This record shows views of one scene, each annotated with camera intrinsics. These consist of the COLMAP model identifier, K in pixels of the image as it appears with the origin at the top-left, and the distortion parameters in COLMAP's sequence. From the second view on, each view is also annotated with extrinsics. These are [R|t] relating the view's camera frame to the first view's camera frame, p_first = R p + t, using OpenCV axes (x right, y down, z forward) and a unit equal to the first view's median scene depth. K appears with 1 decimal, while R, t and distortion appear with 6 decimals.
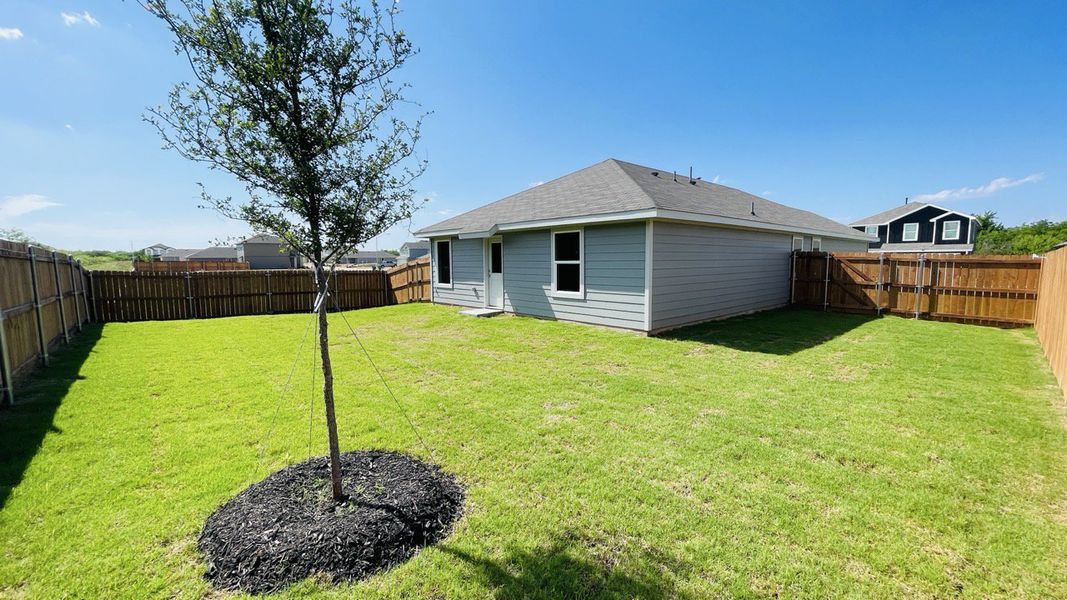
lens RADIAL K [[428.4, 0, 533.6], [0, 428.4, 302.8], [0, 0, 1]] dist [-0.002727, -0.000344]
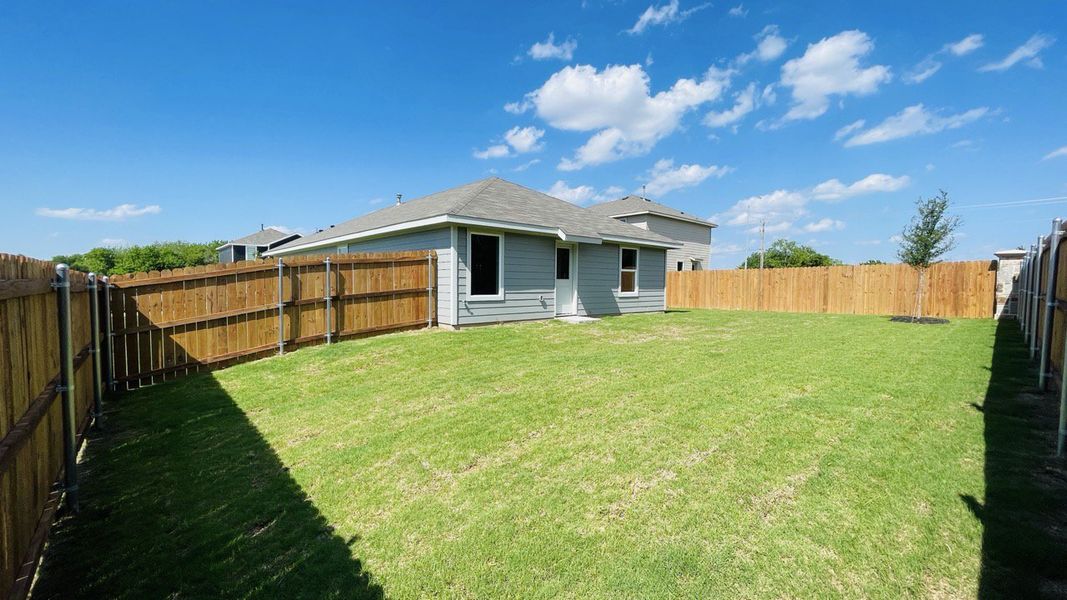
lens RADIAL K [[428.4, 0, 533.2], [0, 428.4, 303.1], [0, 0, 1]] dist [-0.002727, -0.000344]
pose [[0.006514, -0.043933, 0.999013, -1.208229], [0.089807, 0.995023, 0.043172, -0.072272], [-0.995938, 0.089438, 0.010427, 1.215102]]
